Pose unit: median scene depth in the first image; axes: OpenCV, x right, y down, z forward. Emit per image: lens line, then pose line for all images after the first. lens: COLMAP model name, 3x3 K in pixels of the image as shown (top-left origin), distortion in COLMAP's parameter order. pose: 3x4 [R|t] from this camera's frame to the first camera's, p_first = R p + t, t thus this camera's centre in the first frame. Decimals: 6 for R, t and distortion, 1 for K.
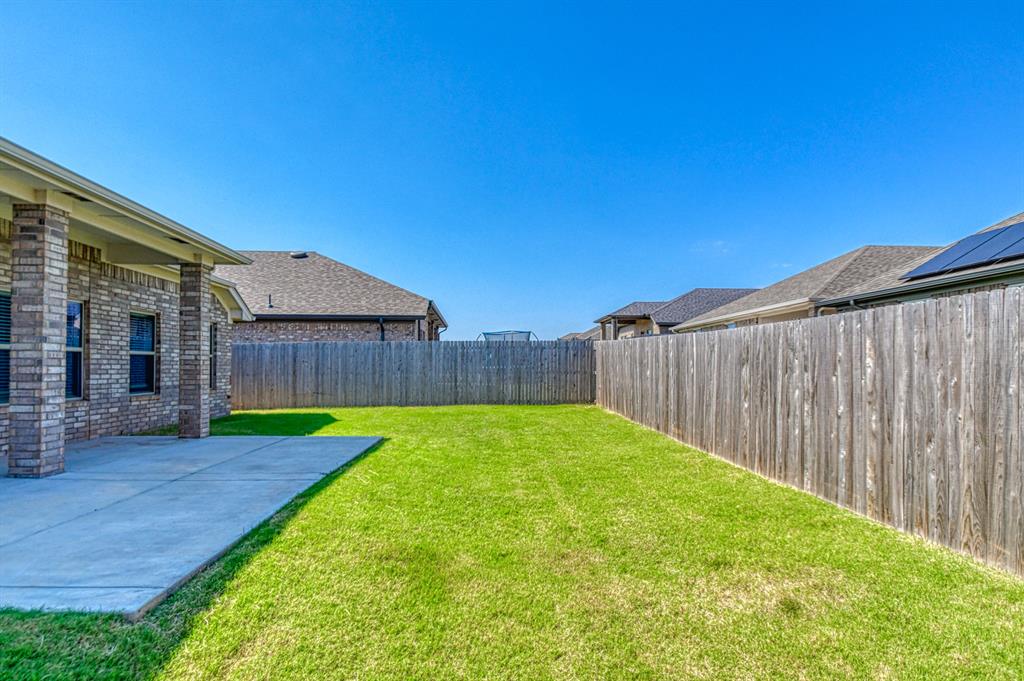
lens RADIAL K [[537.8, 0, 510.7], [0, 537.8, 368.1], [0, 0, 1]] dist [-0.000351, -0.000029]
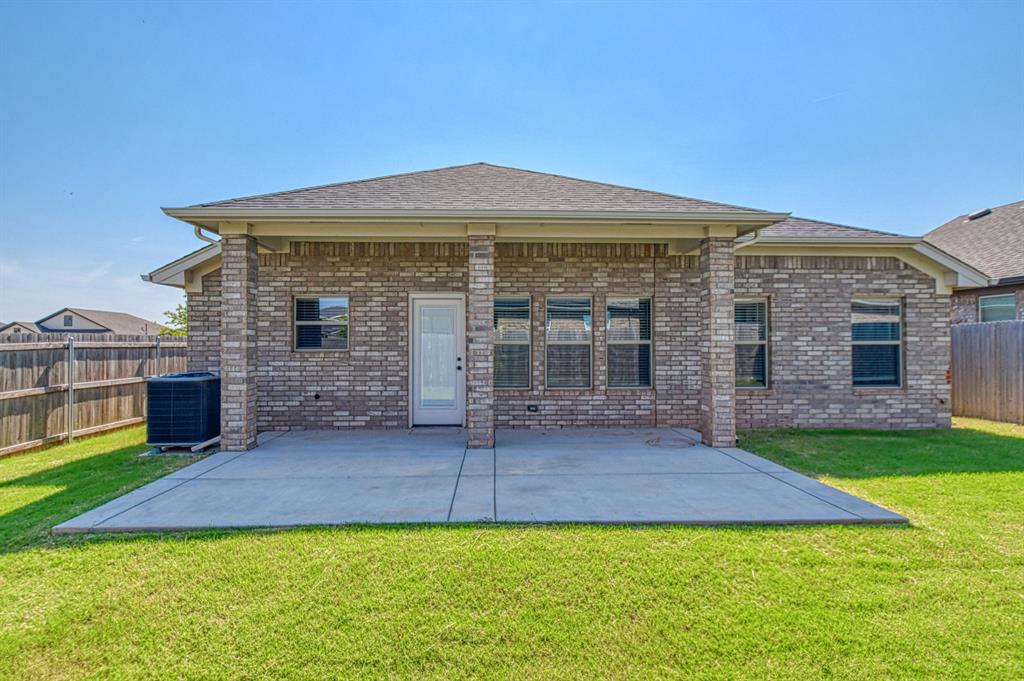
lens RADIAL K [[543.4, 0, 512.0], [0, 543.4, 340.5], [0, 0, 1]] dist [-0.000773, 0.000101]
pose [[-0.014443, -0.005294, -0.999882, 0.271382], [-0.001660, 0.999985, -0.005271, -0.030192], [0.999894, 0.001583, -0.014451, 0.712757]]
